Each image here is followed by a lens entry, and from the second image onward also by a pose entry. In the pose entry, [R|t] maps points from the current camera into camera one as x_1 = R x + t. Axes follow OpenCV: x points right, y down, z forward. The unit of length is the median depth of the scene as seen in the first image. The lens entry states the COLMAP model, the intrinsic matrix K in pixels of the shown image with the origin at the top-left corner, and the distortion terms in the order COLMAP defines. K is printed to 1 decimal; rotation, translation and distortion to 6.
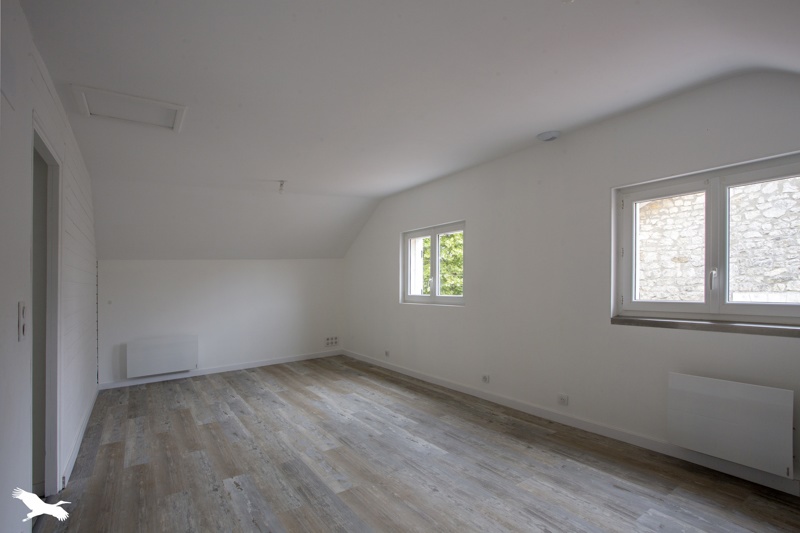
lens RADIAL K [[400.4, 0, 400.0], [0, 400.4, 266.5], [0, 0, 1]] dist [-0.084834, 0.036921]
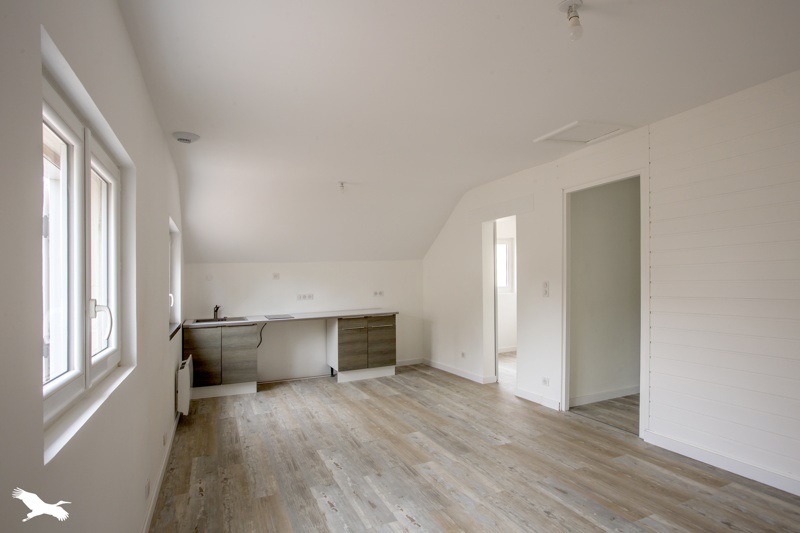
lens RADIAL K [[447.0, 0, 400.0], [0, 447.0, 266.5], [0, 0, 1]] dist [0.000068, -0.000064]
pose [[-0.980078, 0.077098, 0.183040, -0.349055], [0.066891, 0.995875, -0.061308, 0.056640], [-0.187012, -0.047842, -0.981192, 2.089278]]
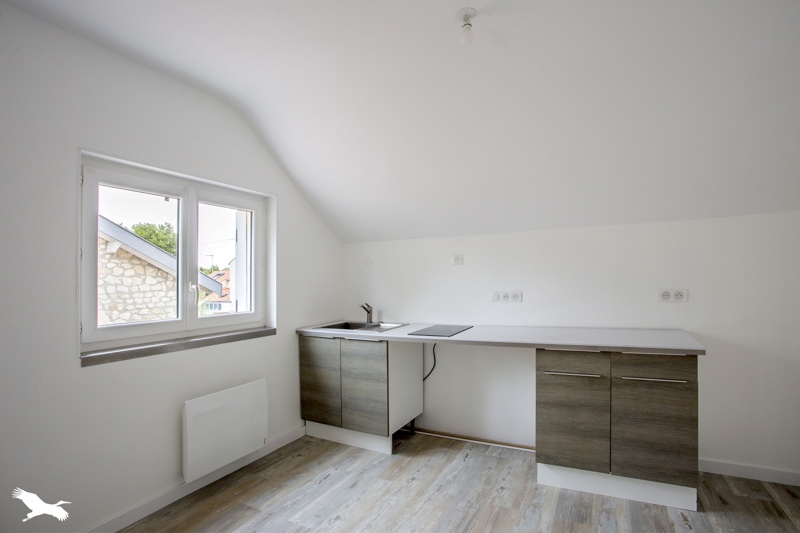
lens RADIAL K [[400.4, 0, 400.0], [0, 400.4, 266.5], [0, 0, 1]] dist [-0.084834, 0.036921]
pose [[-0.481378, 0.081153, 0.872748, -0.280642], [0.018322, 0.996419, -0.082546, 0.043152], [-0.876321, -0.023745, -0.481141, 0.841903]]
